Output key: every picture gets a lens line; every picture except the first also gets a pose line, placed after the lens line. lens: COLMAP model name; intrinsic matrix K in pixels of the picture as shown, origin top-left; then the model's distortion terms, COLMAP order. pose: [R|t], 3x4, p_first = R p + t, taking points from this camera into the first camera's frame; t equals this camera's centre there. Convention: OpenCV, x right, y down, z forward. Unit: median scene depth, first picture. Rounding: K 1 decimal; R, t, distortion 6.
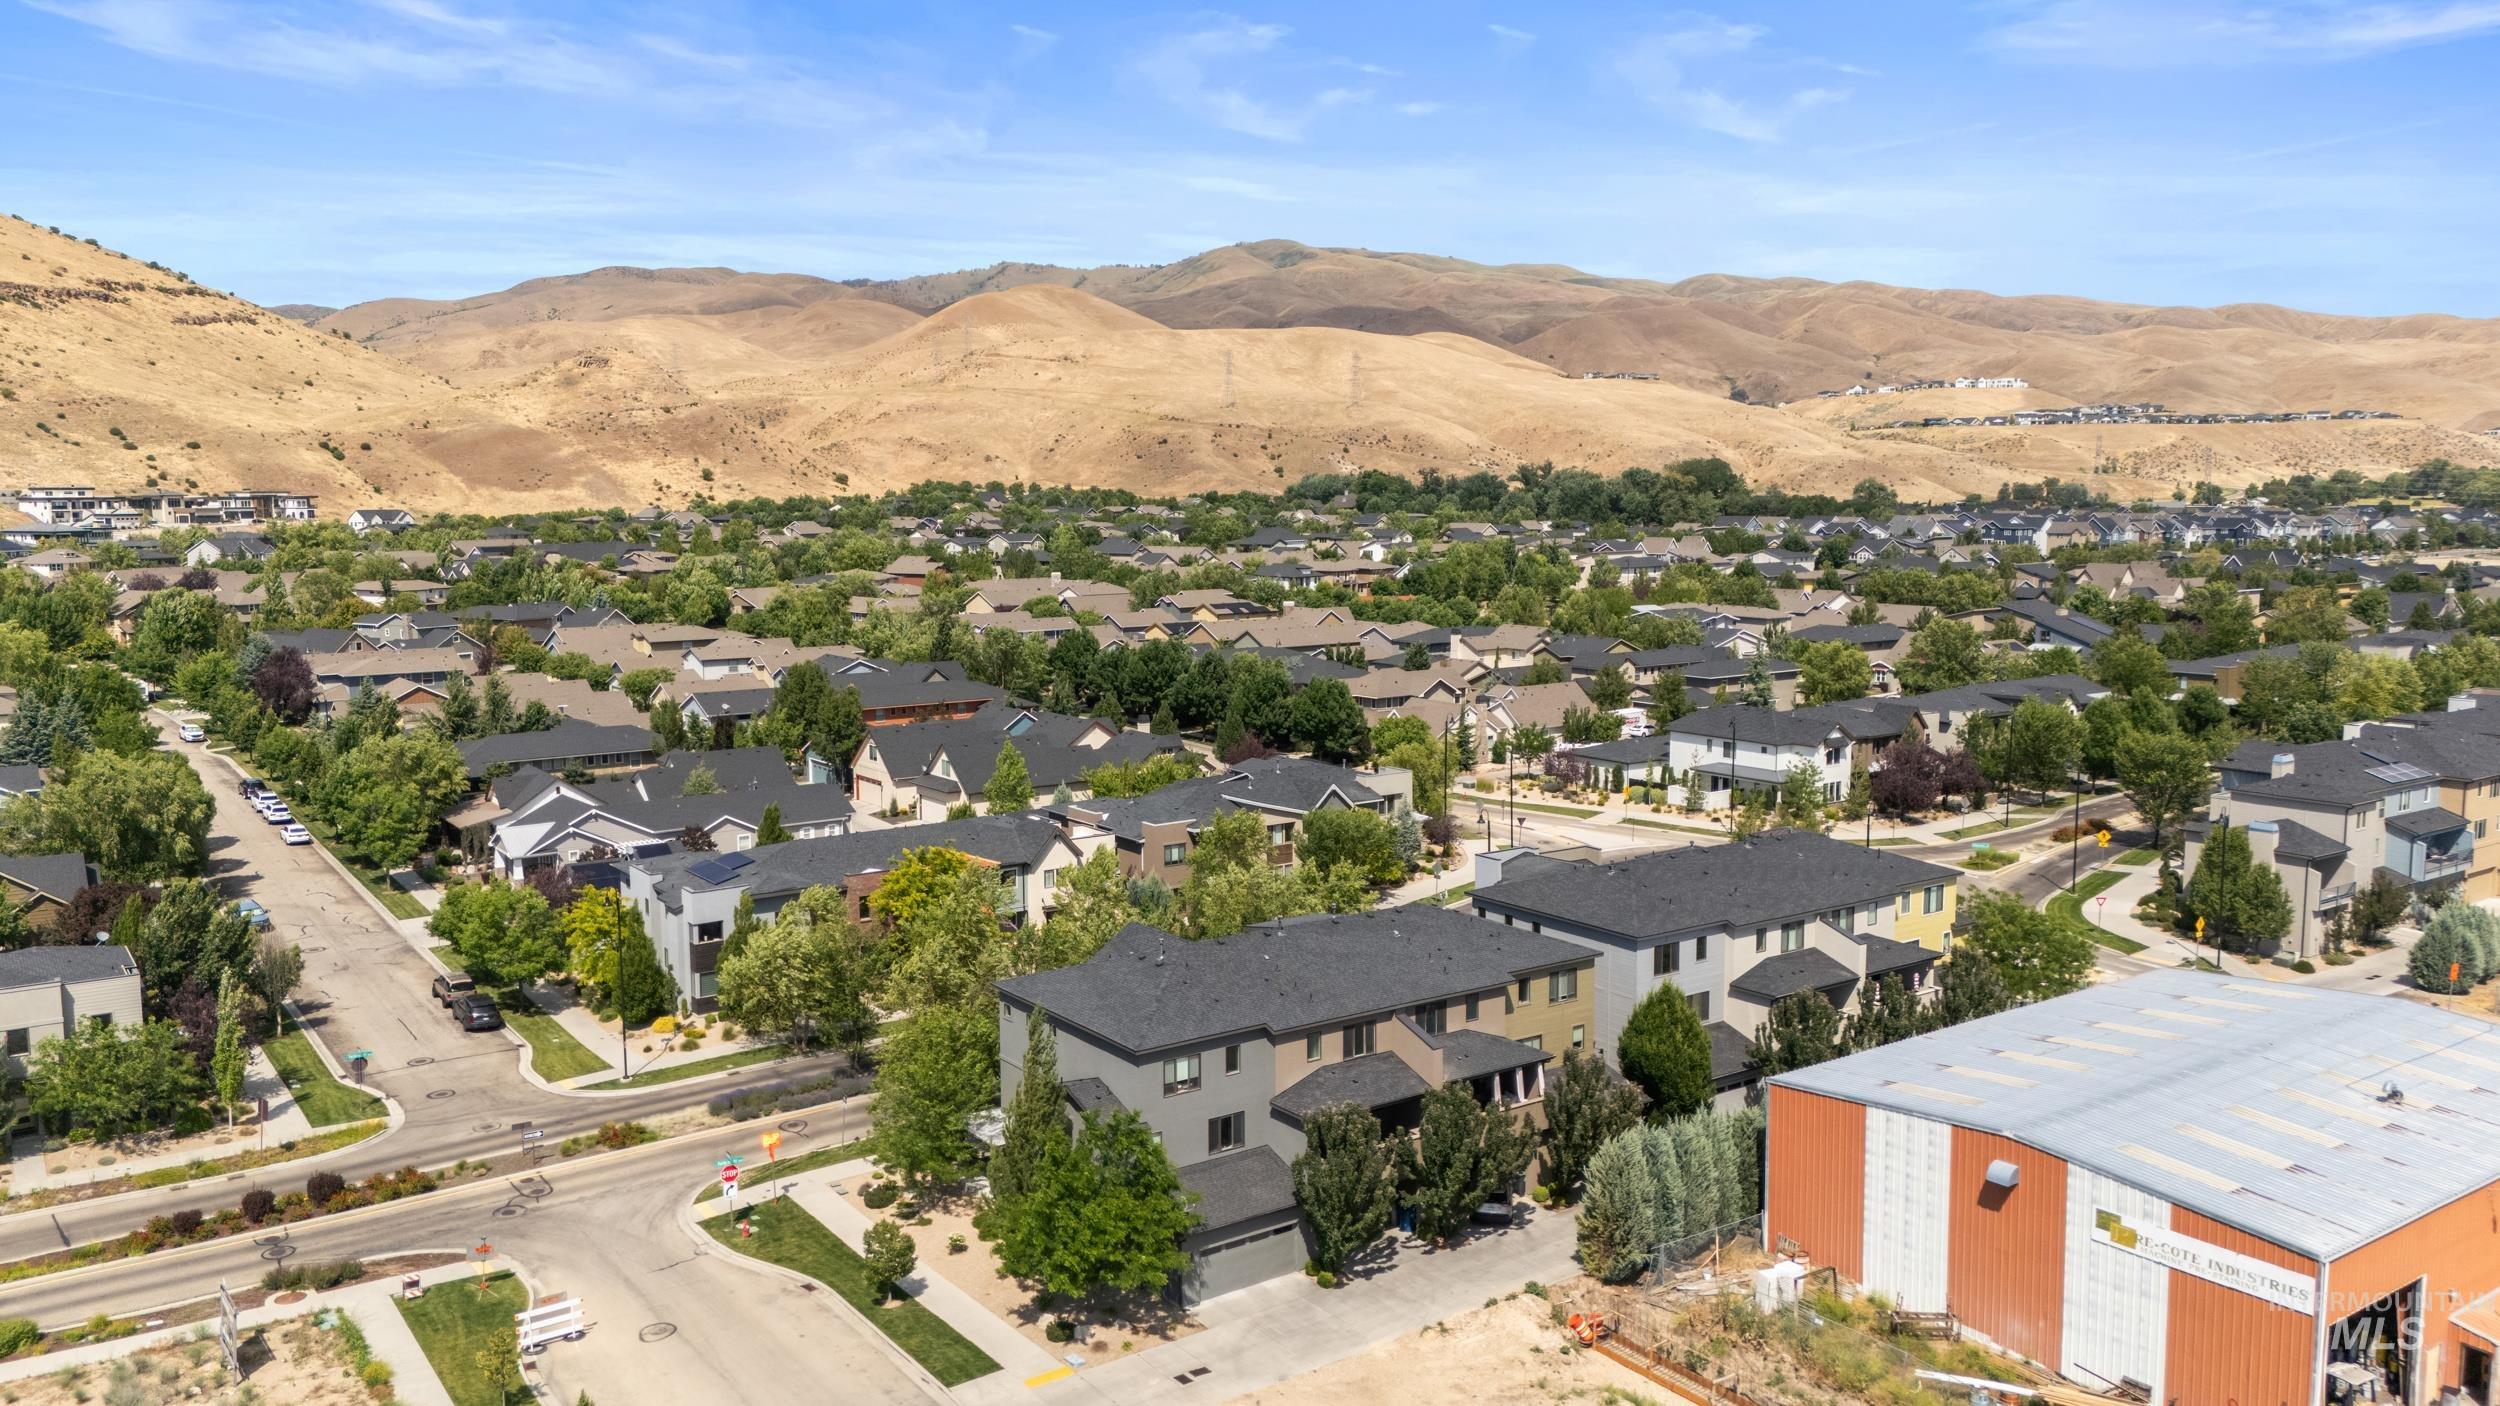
lens RADIAL K [[1861.3, 0, 1252.4], [0, 1861.3, 690.6], [0, 0, 1]] dist [0.058935, -0.059271]
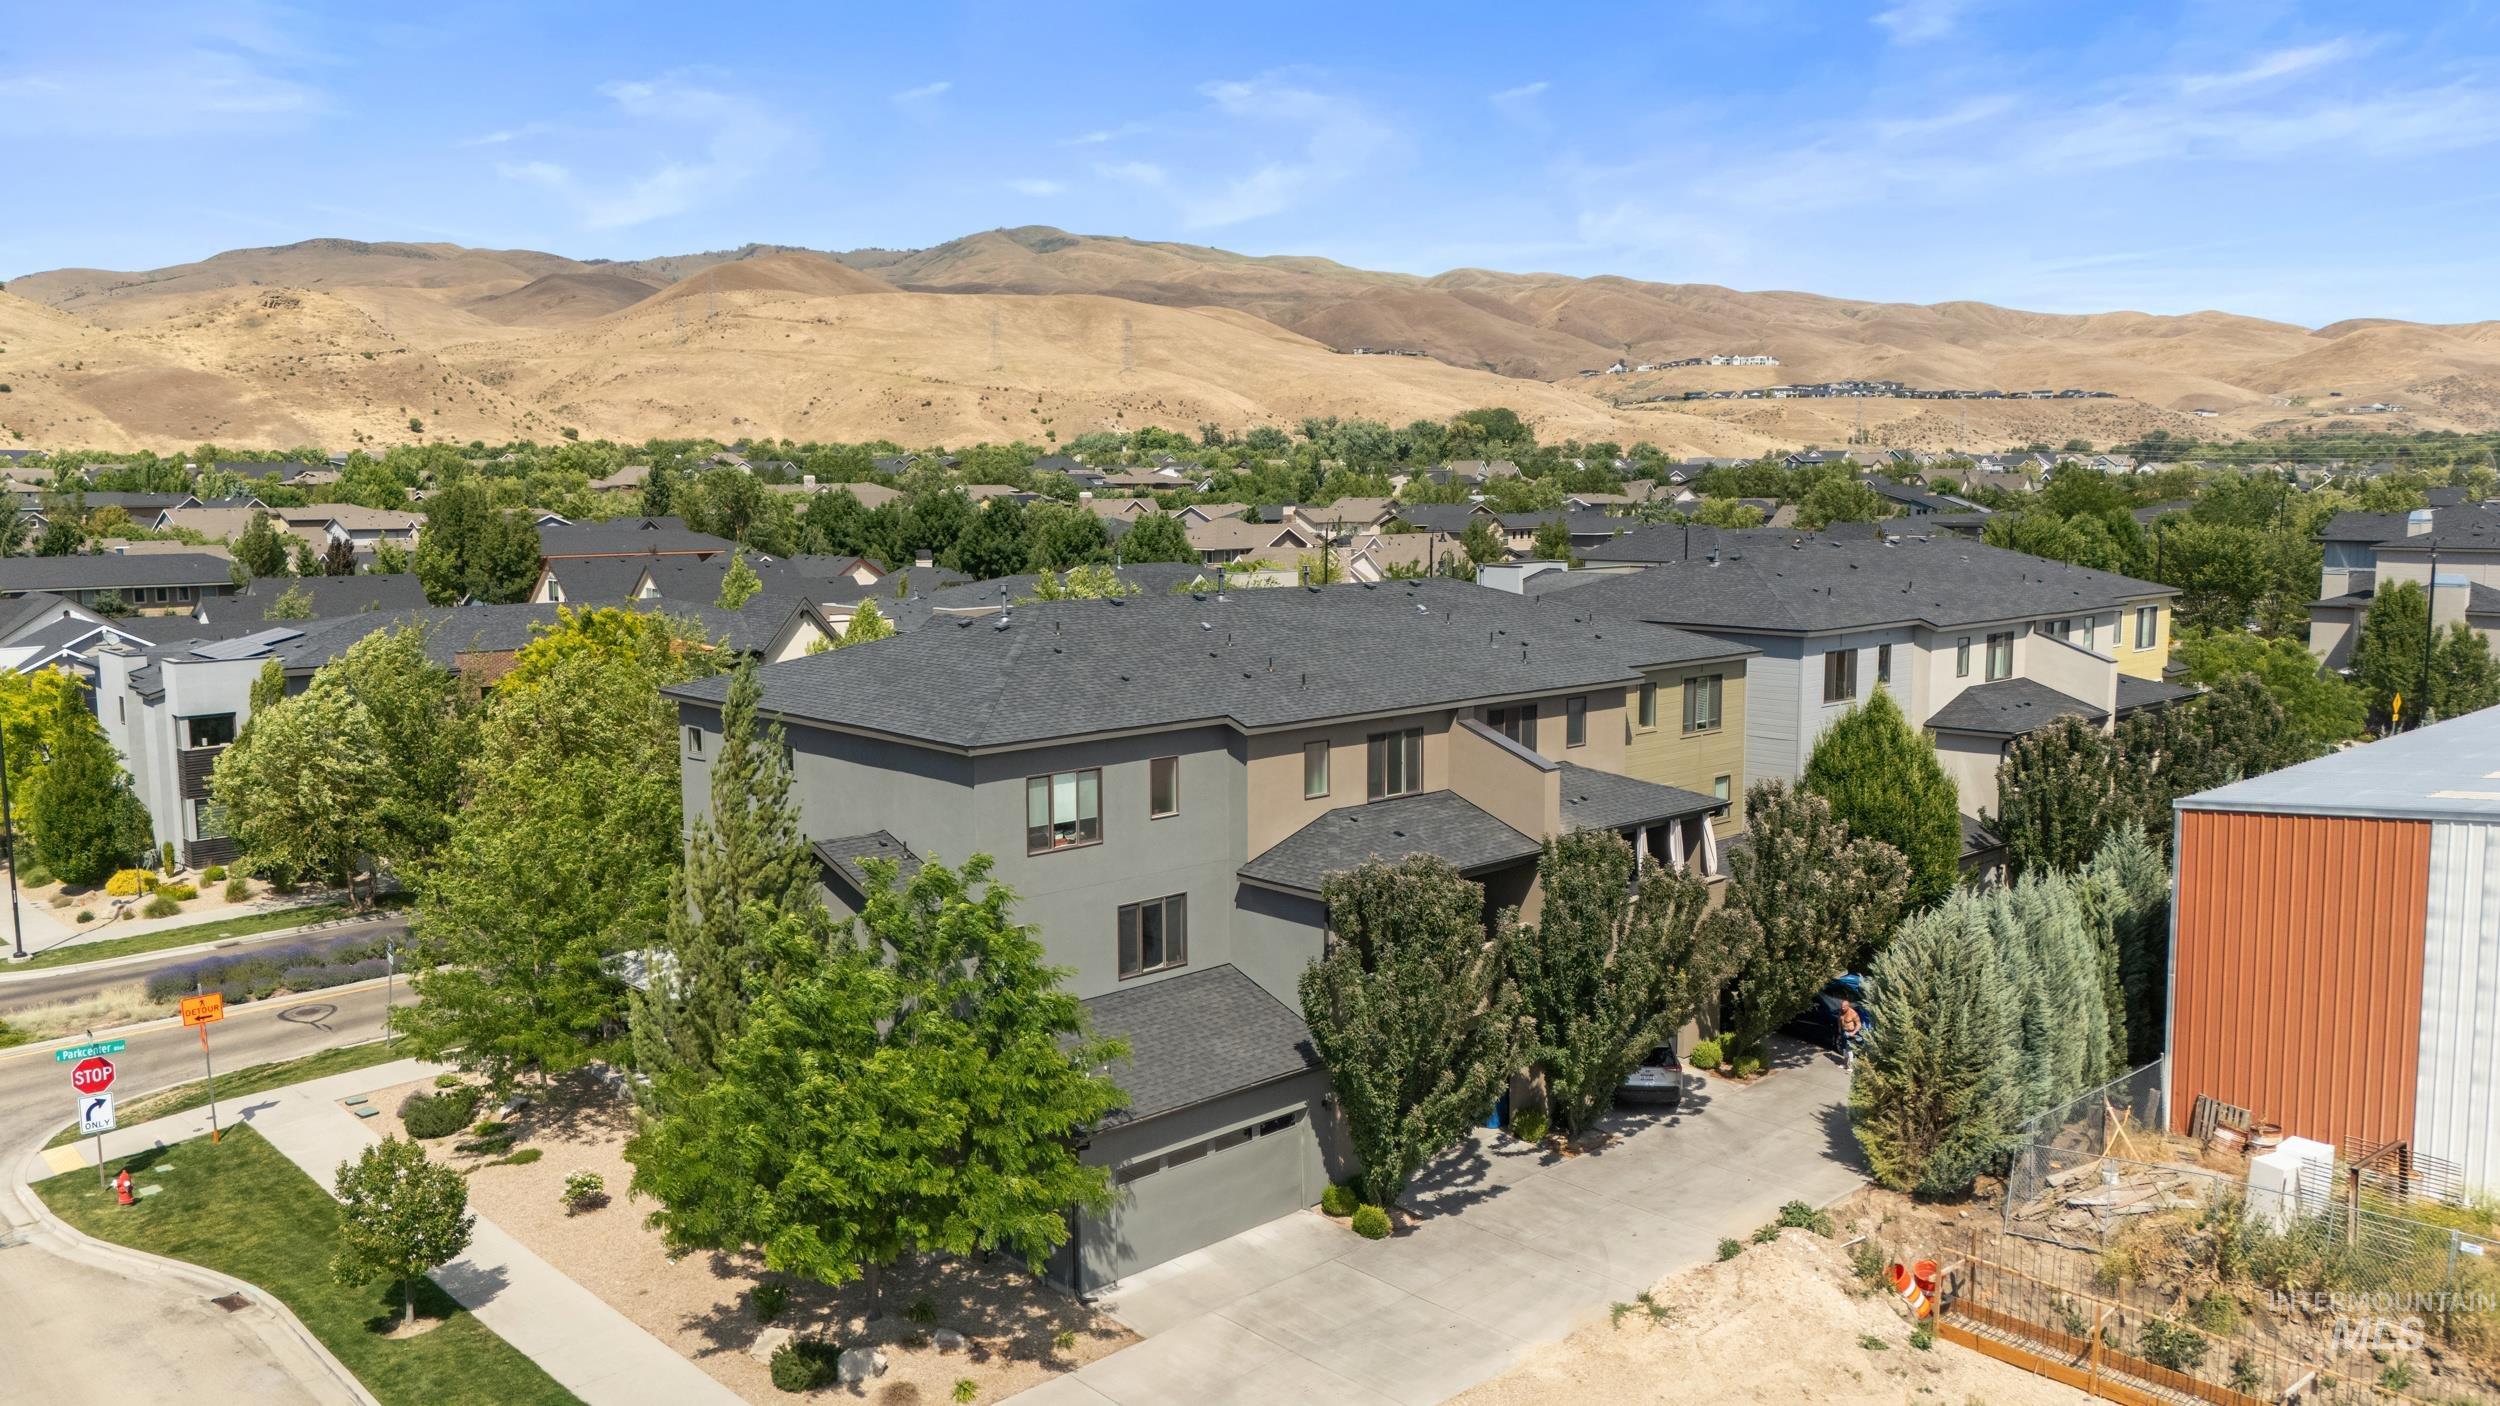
lens RADIAL K [[1861.3, 0, 1256.9], [0, 1861.3, 712.5], [0, 0, 1]] dist [0.058935, -0.059271]
pose [[0.991974, -0.018831, 0.125030, -0.020878], [0.016835, 0.999714, 0.017008, 0.076549], [-0.125314, -0.014767, 0.992007, 0.231162]]
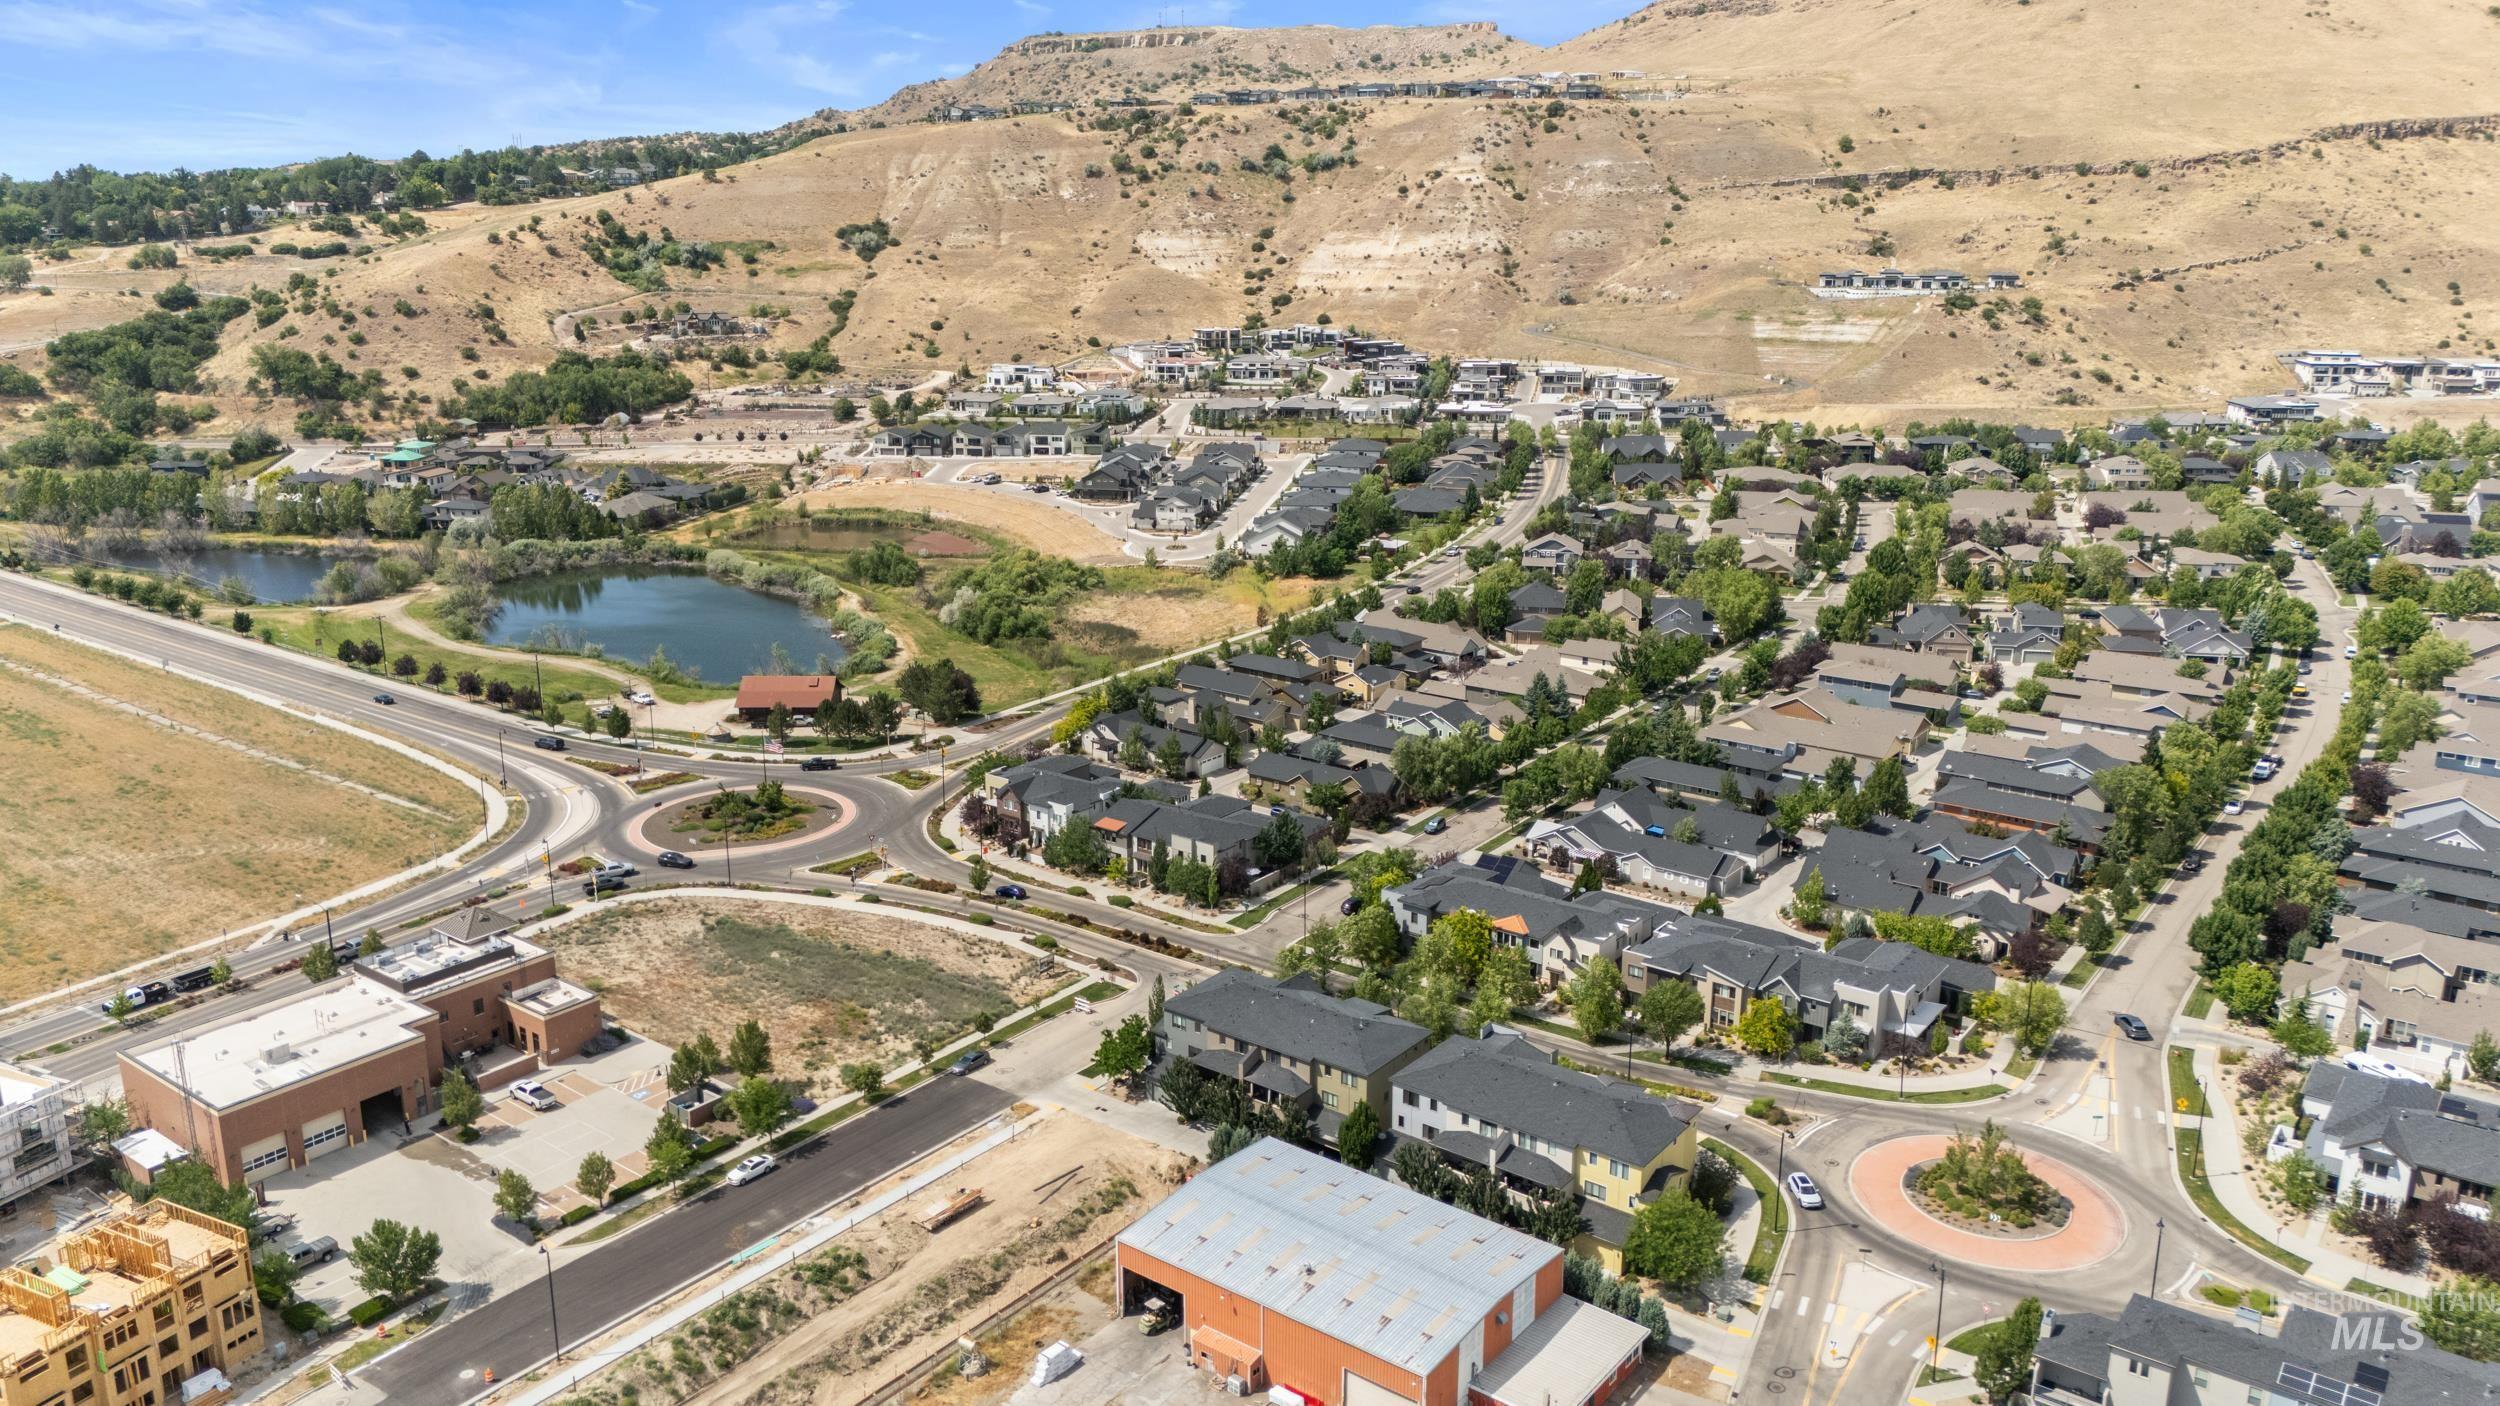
lens RADIAL K [[1861.3, 0, 1244.6], [0, 1861.3, 704.9], [0, 0, 1]] dist [0.058935, -0.059271]
pose [[0.269305, 0.265414, -0.925759, 1.022420], [-0.098865, 0.963814, 0.247565, -0.394969], [0.957967, 0.024855, 0.285800, 0.135560]]
